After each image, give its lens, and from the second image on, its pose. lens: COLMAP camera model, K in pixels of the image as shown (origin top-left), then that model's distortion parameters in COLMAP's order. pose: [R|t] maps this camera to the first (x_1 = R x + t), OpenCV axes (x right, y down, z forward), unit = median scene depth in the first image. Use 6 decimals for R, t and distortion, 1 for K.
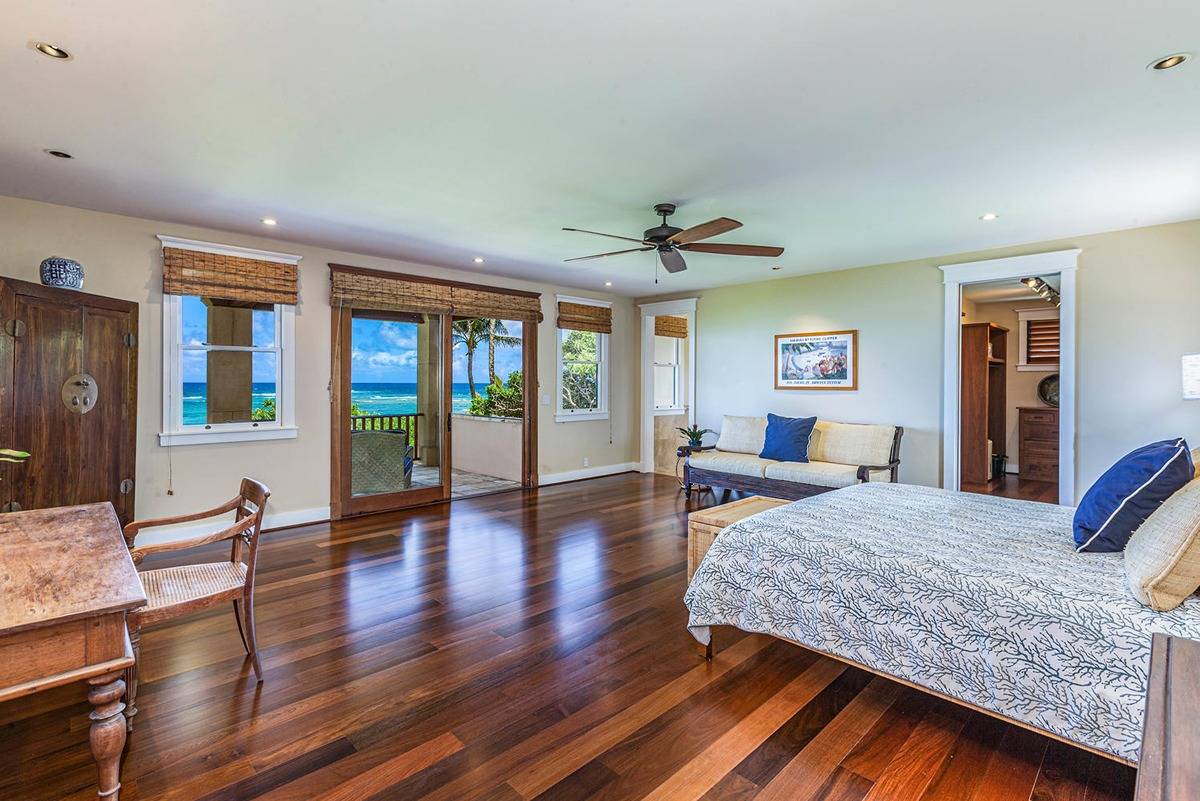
lens RADIAL K [[554.5, 0, 601.0], [0, 554.5, 395.8], [0, 0, 1]] dist [-0.000697, -0.000147]
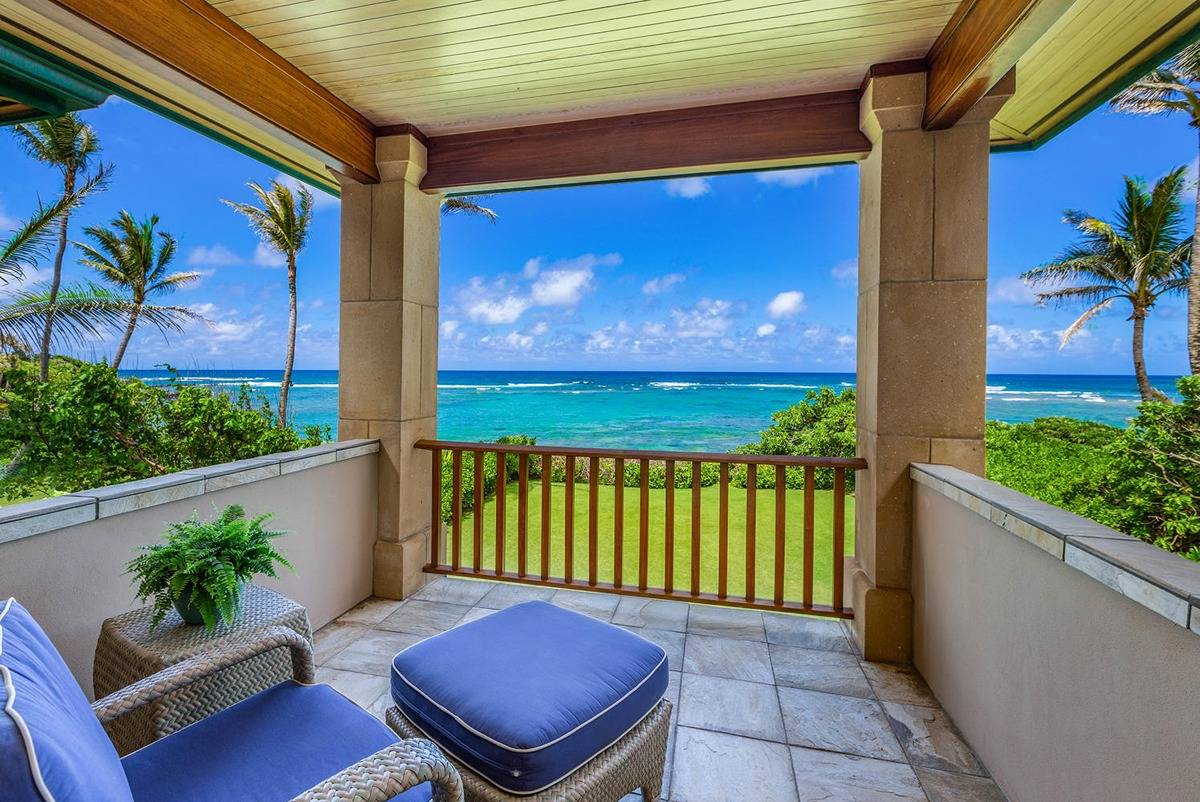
lens RADIAL K [[554.5, 0, 600.9], [0, 554.5, 395.4], [0, 0, 1]] dist [-0.000697, -0.000147]
pose [[0.530382, 0.015970, -0.847608, -0.057311], [-0.011762, 0.999865, 0.011479, -0.001632], [0.847677, 0.003881, 0.530498, 0.279465]]
